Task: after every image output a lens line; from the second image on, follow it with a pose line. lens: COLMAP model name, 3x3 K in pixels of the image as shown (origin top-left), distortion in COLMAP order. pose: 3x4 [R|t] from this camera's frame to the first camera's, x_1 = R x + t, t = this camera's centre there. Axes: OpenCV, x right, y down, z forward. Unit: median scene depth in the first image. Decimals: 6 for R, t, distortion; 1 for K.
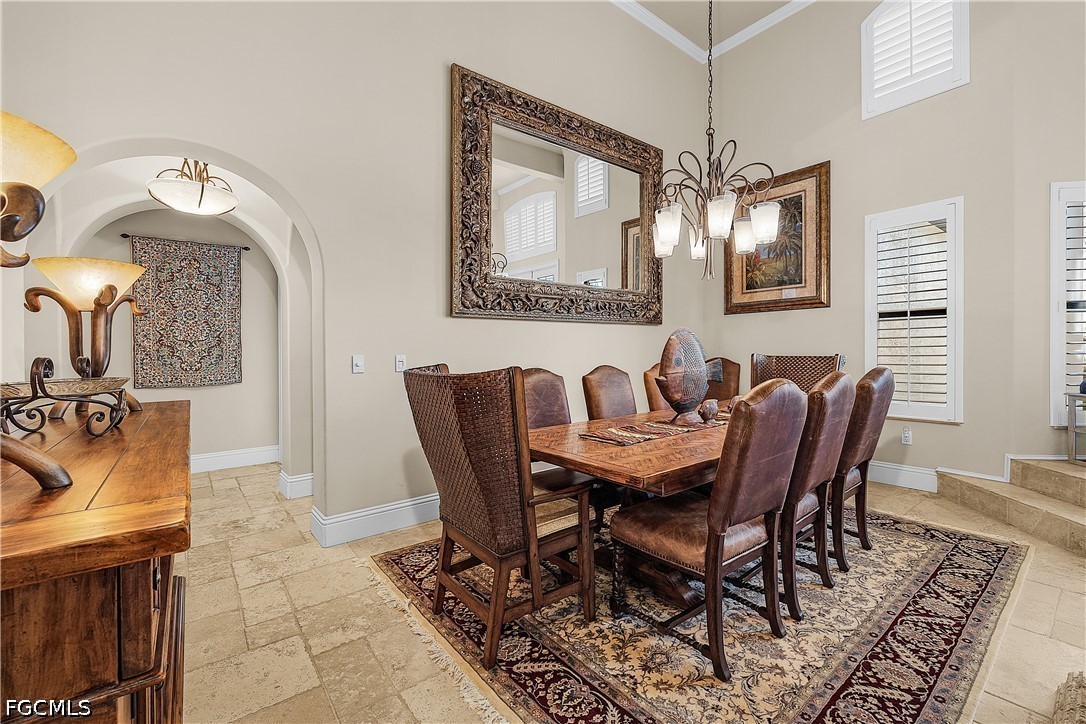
lens RADIAL K [[458.3, 0, 546.1], [0, 458.3, 361.4], [0, 0, 1]] dist [0.001881, 0.000302]
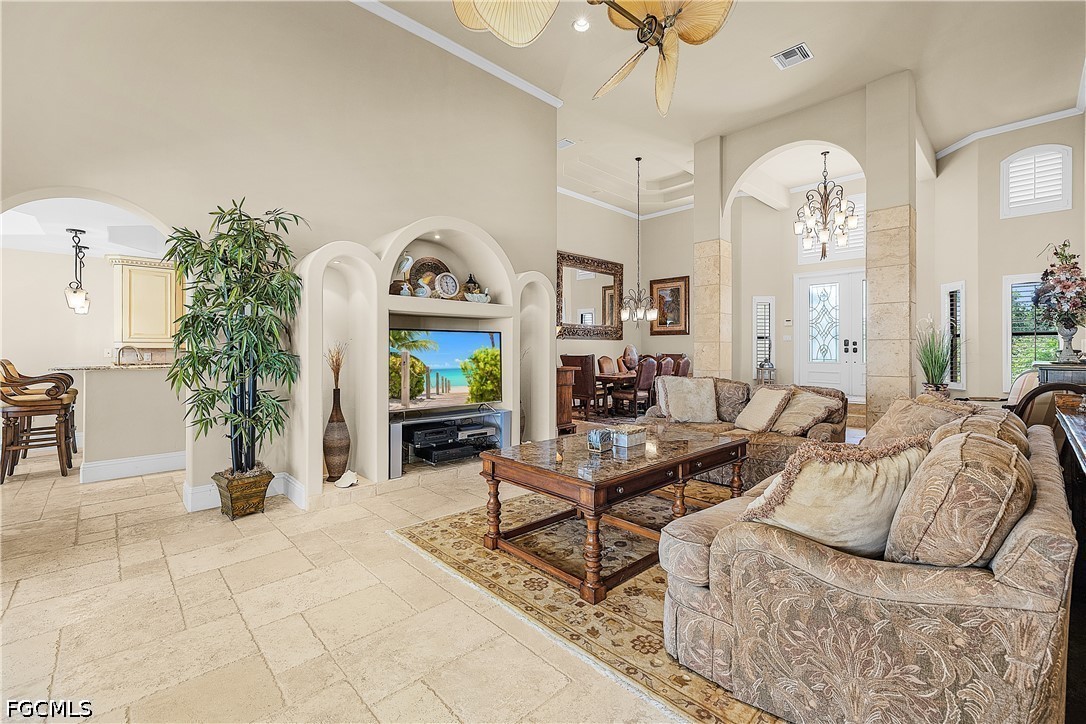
lens RADIAL K [[458.3, 0, 546.7], [0, 458.3, 352.2], [0, 0, 1]] dist [0.001881, 0.000302]
pose [[0.995904, 0.010108, 0.089851, -0.366747], [-0.007682, 0.999598, -0.027299, 0.051282], [-0.090091, 0.026497, 0.995581, -1.376188]]
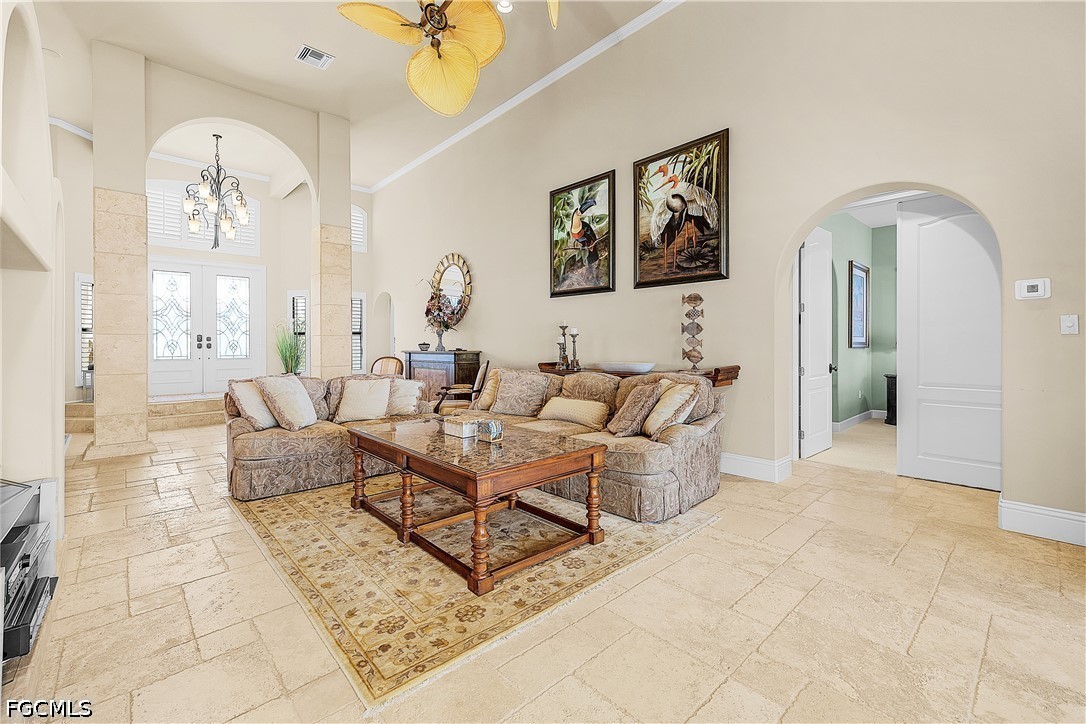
lens RADIAL K [[458.3, 0, 544.0], [0, 458.3, 345.8], [0, 0, 1]] dist [0.001881, 0.000302]
pose [[-0.067968, 0.009053, 0.997646, -0.913397], [0.039854, 0.999185, -0.006352, 0.045249], [-0.996891, 0.039329, -0.068274, -0.737768]]
